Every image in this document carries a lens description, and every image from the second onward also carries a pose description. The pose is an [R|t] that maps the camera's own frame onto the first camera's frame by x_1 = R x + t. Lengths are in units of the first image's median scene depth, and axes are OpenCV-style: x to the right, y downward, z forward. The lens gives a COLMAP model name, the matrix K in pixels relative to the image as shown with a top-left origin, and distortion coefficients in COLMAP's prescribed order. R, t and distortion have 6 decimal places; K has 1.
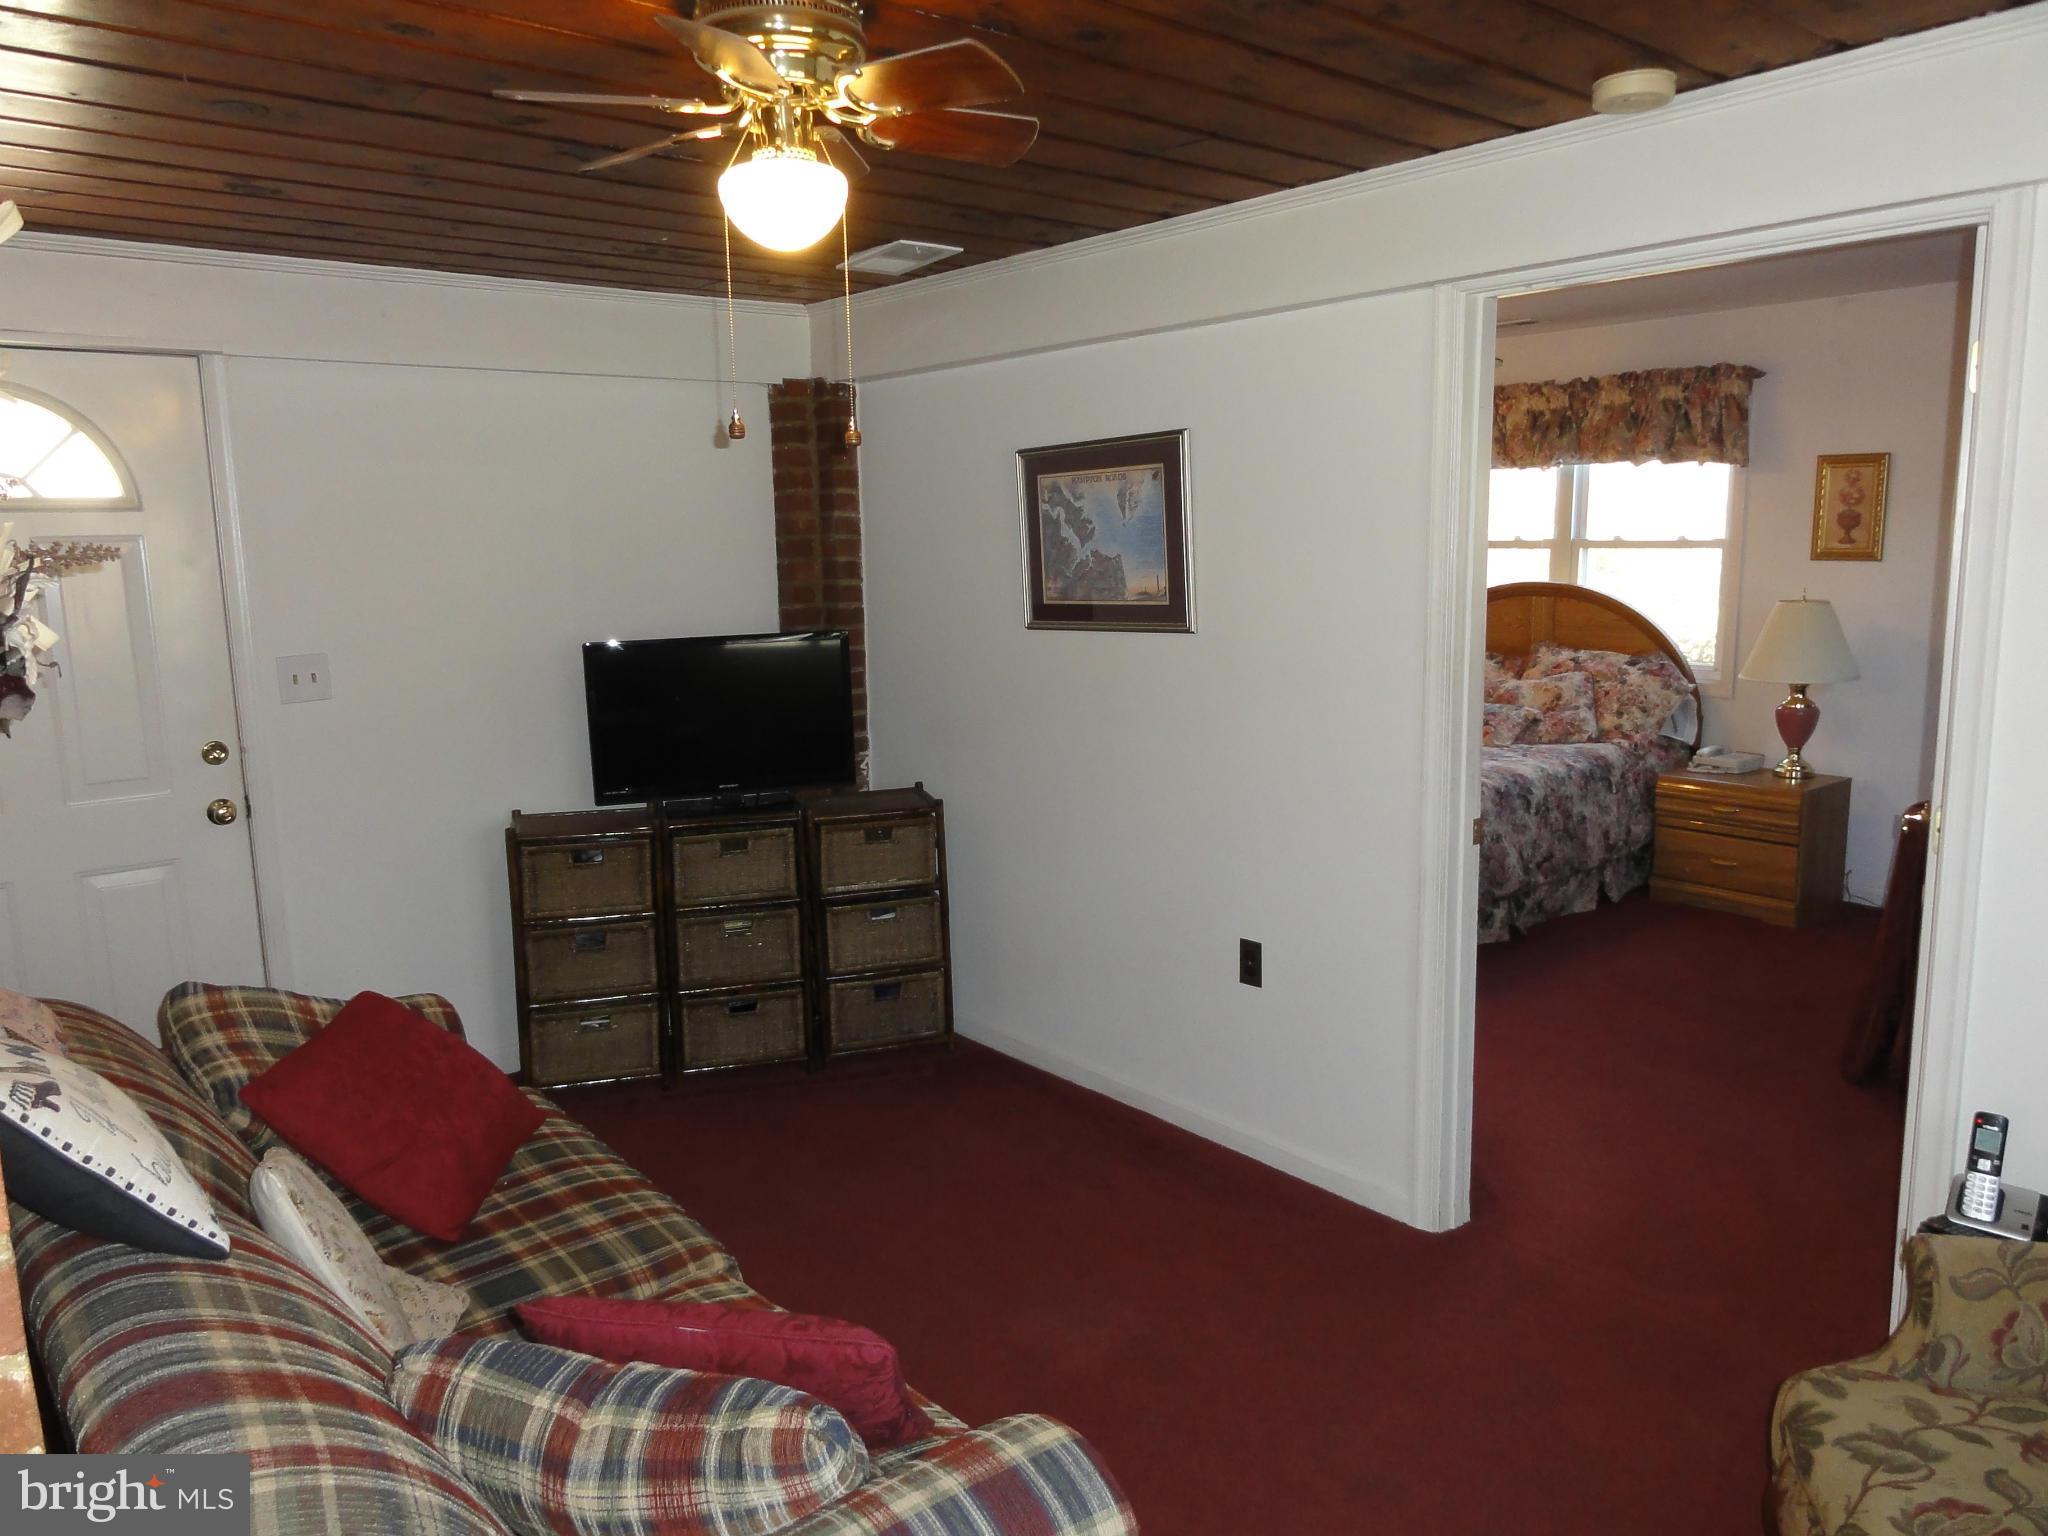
lens RADIAL K [[1455.0, 0, 1036.9], [0, 1455.0, 779.9], [0, 0, 1]] dist [-0.006720, 0.002614]
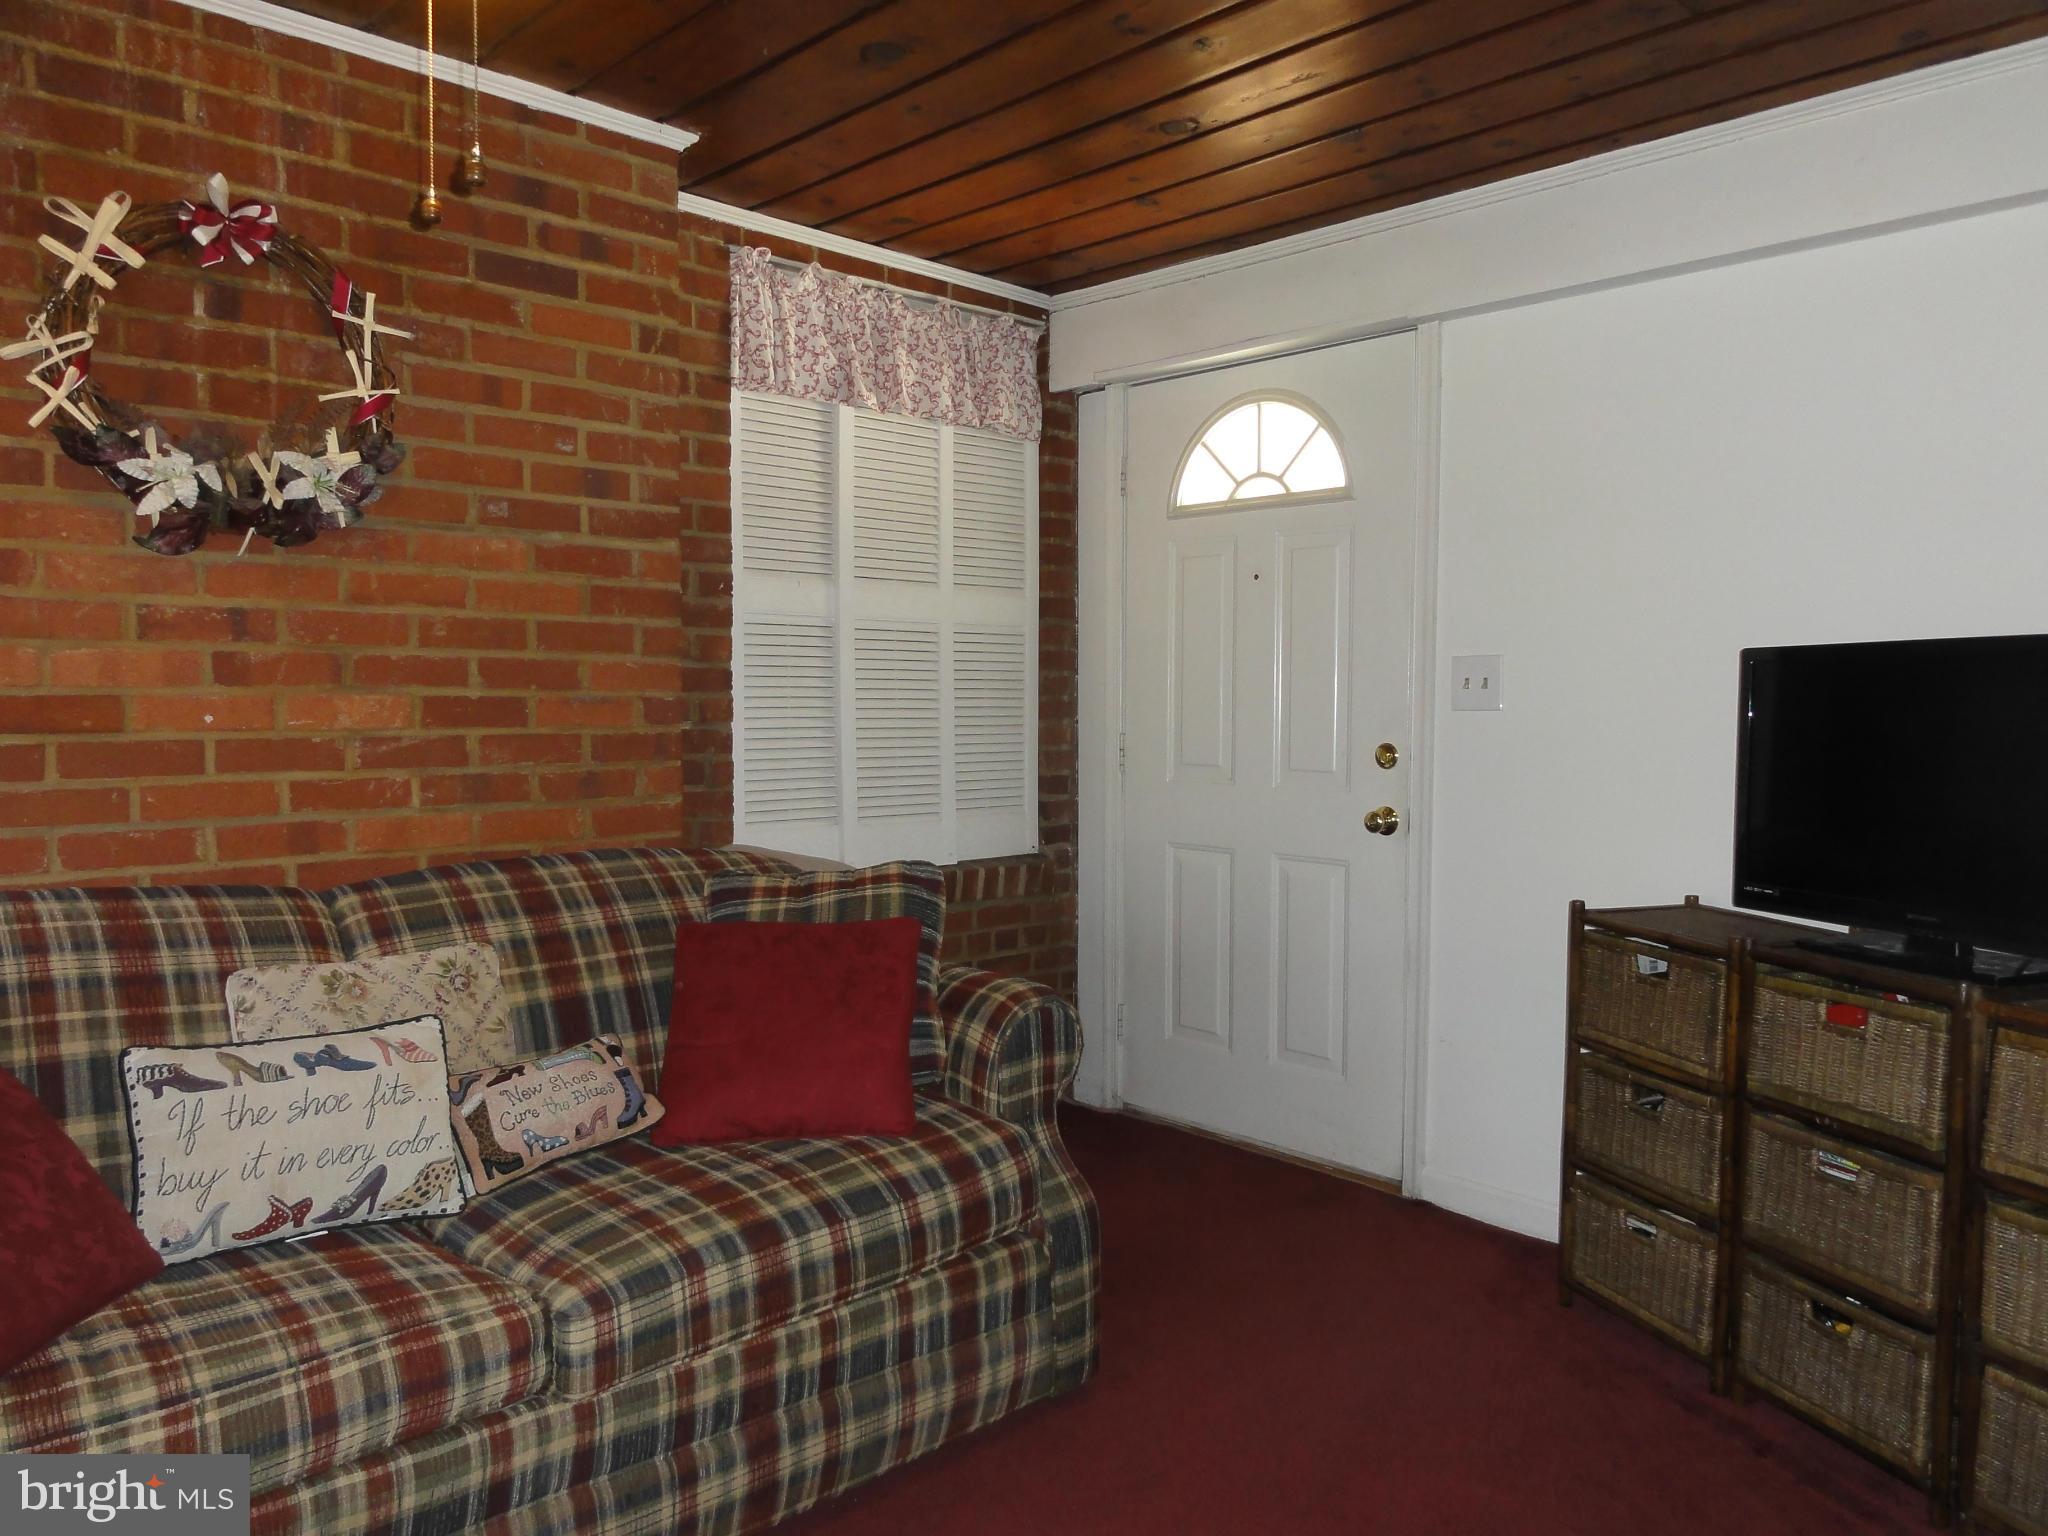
lens RADIAL K [[1455.0, 0, 1033.0], [0, 1455.0, 766.8], [0, 0, 1]] dist [-0.006720, 0.002614]
pose [[0.046264, 0.077198, -0.995942, 0.341410], [-0.176315, 0.981987, 0.067926, -0.033485], [0.983246, 0.172457, 0.059042, 0.697831]]
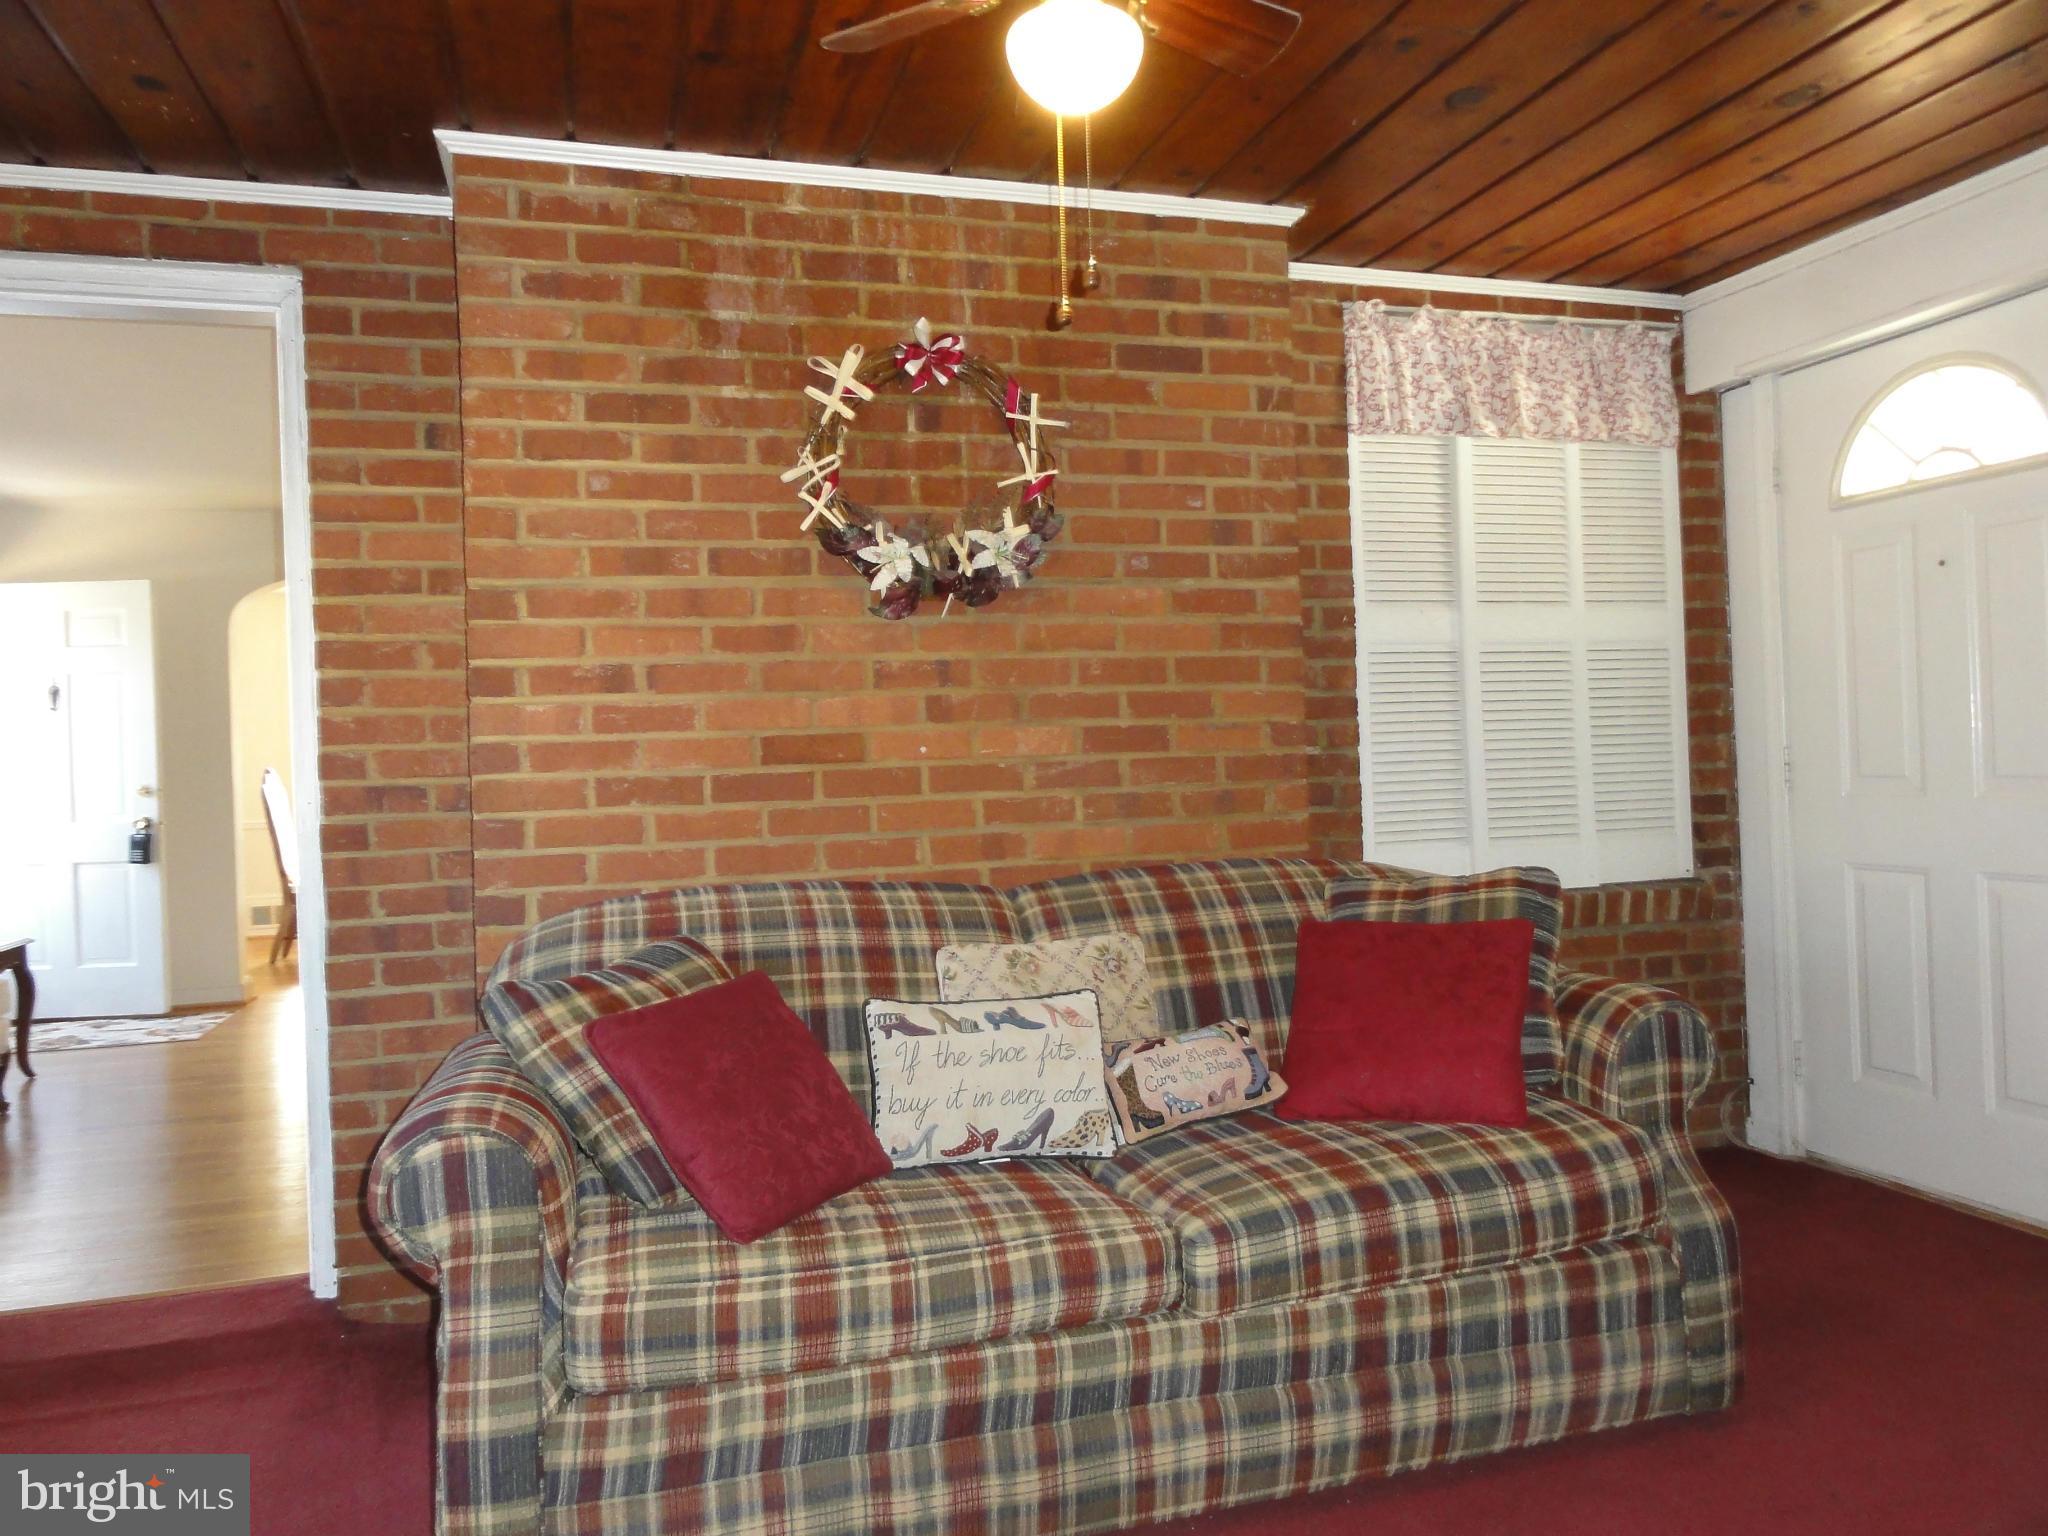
lens RADIAL K [[1455.0, 0, 1015.6], [0, 1455.0, 771.4], [0, 0, 1]] dist [-0.006720, 0.002614]
pose [[-0.407444, 0.045096, -0.912116, 0.394970], [-0.109844, 0.989109, 0.097970, -0.019227], [0.906600, 0.140108, -0.398053, 0.740184]]
